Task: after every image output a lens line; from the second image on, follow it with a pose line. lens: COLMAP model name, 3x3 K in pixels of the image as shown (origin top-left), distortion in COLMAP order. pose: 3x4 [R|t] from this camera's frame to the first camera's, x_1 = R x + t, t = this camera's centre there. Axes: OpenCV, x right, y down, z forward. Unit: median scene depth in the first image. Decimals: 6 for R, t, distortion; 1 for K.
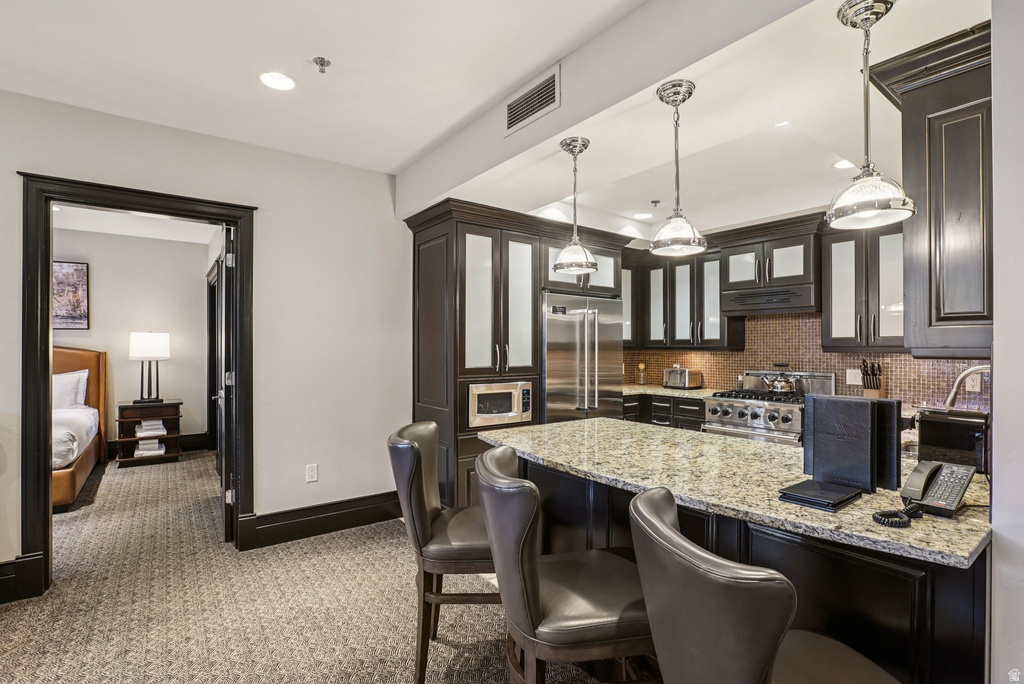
lens RADIAL K [[476.1, 0, 524.4], [0, 476.1, 343.0], [0, 0, 1]] dist [-0.018118, 0.000970]
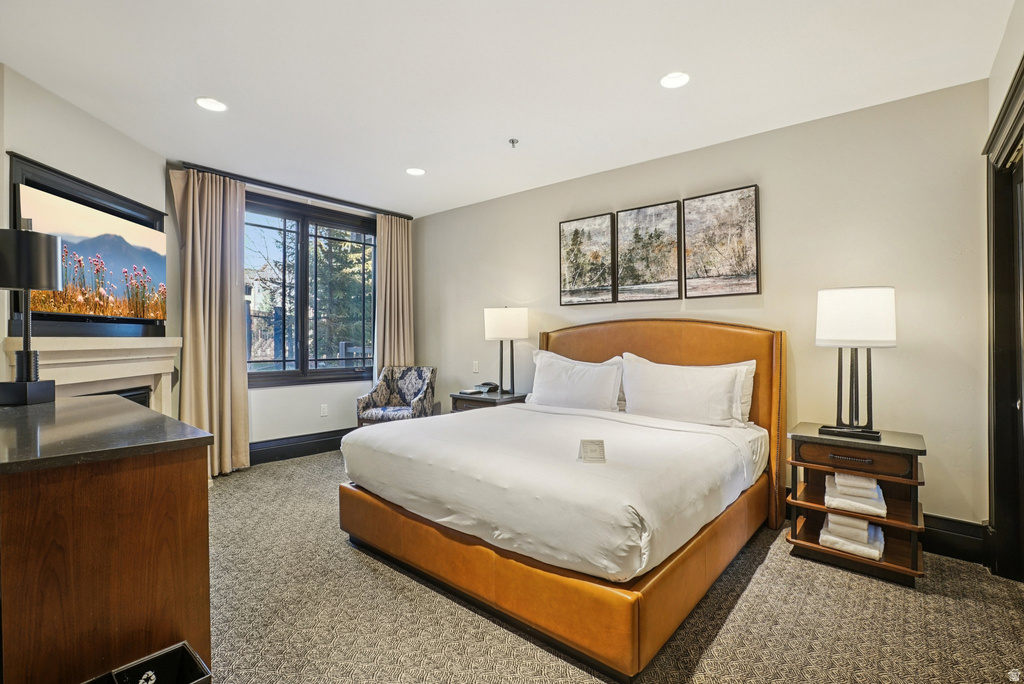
lens RADIAL K [[476.2, 0, 513.2], [0, 476.2, 335.1], [0, 0, 1]] dist [-0.047806, 0.017922]
pose [[0.207235, -0.006621, -0.978269, -0.415842], [0.004642, 0.999972, -0.005784, 0.026642], [0.978280, -0.003343, 0.207260, 0.581240]]
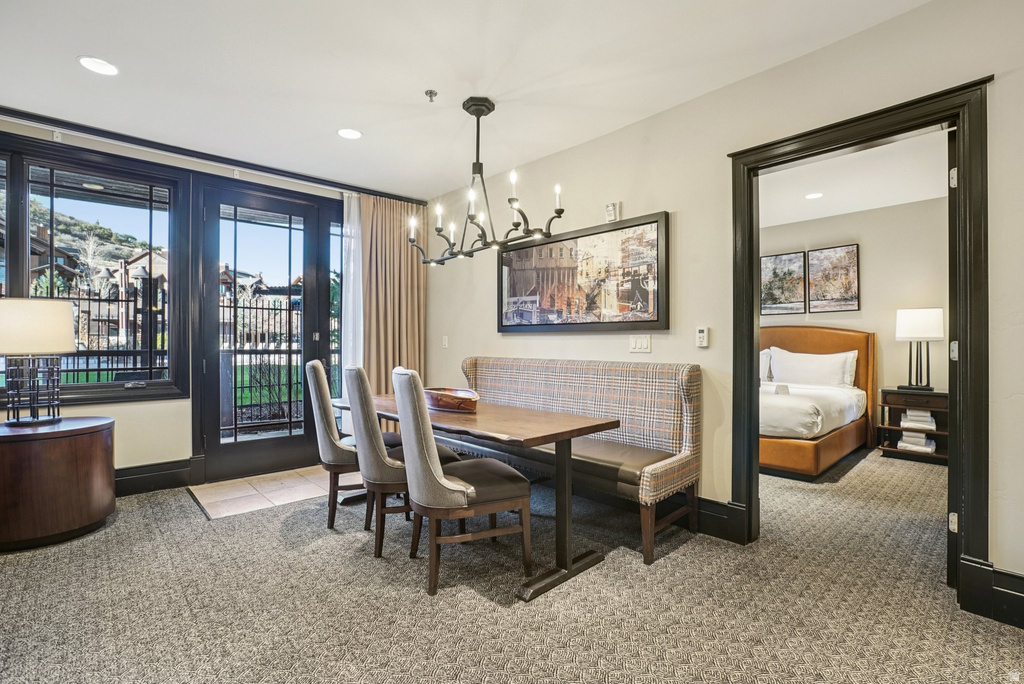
lens RADIAL K [[478.6, 0, 514.0], [0, 478.6, 345.6], [0, 0, 1]] dist [-0.052770, 0.018766]
pose [[0.082937, 0.000186, -0.996555, -0.006355], [0.006413, 0.999979, 0.000721, 0.040904], [0.996534, -0.006450, 0.082934, 0.195700]]
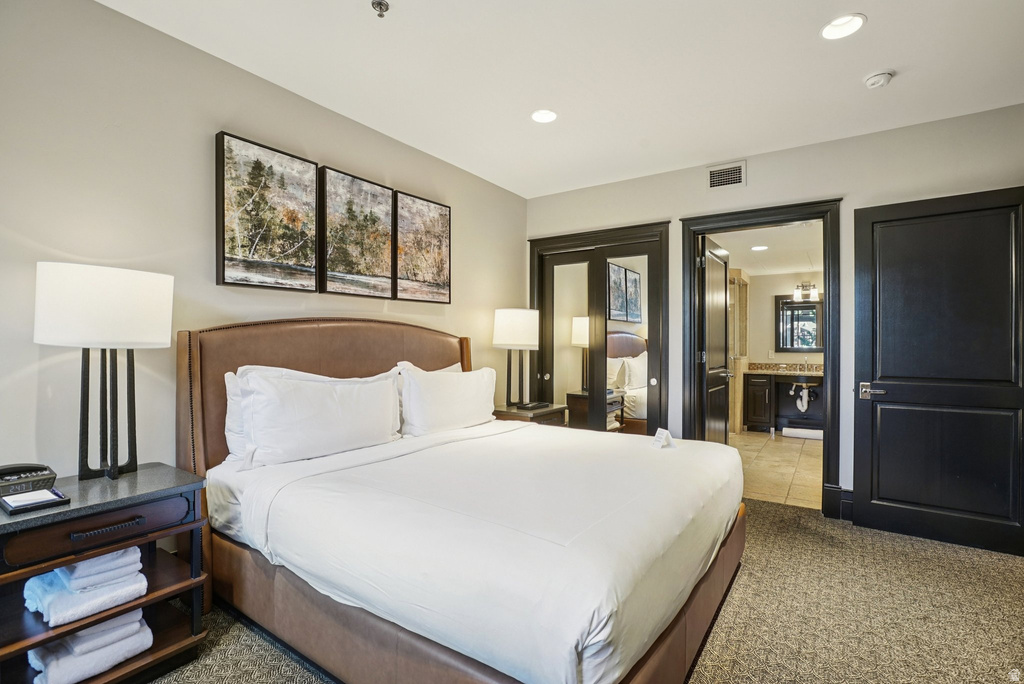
lens RADIAL K [[466.5, 0, 515.0], [0, 466.5, 340.2], [0, 0, 1]] dist [-0.043530, 0.011782]
pose [[0.956098, 0.006499, 0.292974, -1.061195], [-0.007578, 0.999968, 0.002548, 0.021778], [-0.292948, -0.004657, 0.956117, 0.334756]]
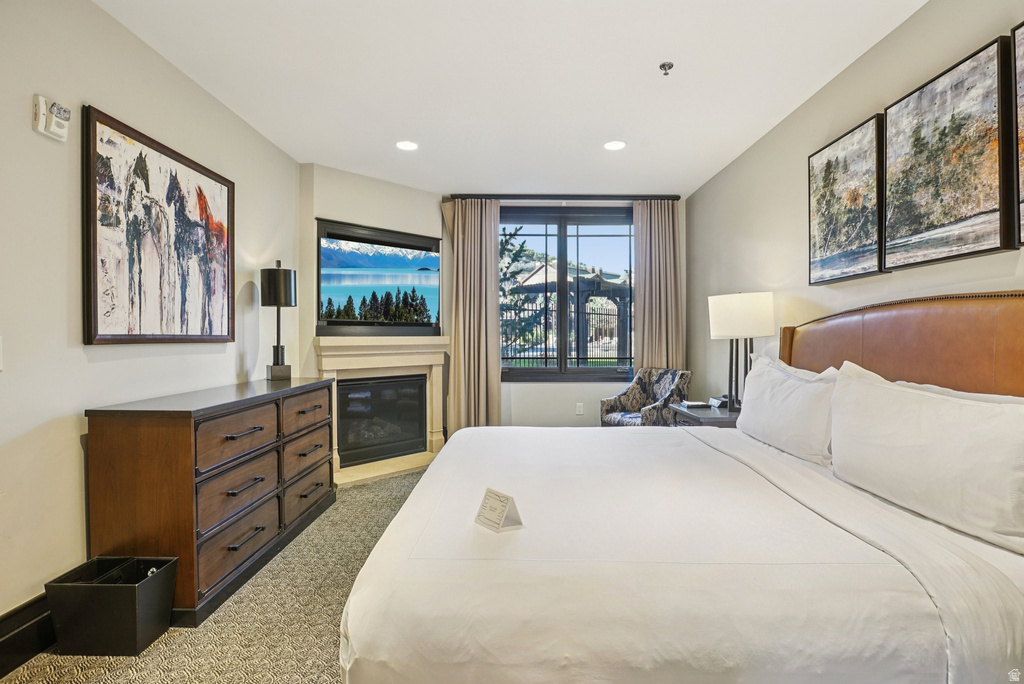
lens RADIAL K [[469.3, 0, 537.4], [0, 469.3, 337.9], [0, 0, 1]] dist [-0.002055, 0.000225]
pose [[-0.583769, -0.000222, -0.811920, -0.597431], [0.005802, 0.999973, -0.004445, 0.030725], [0.811899, -0.007306, -0.583752, 0.888784]]
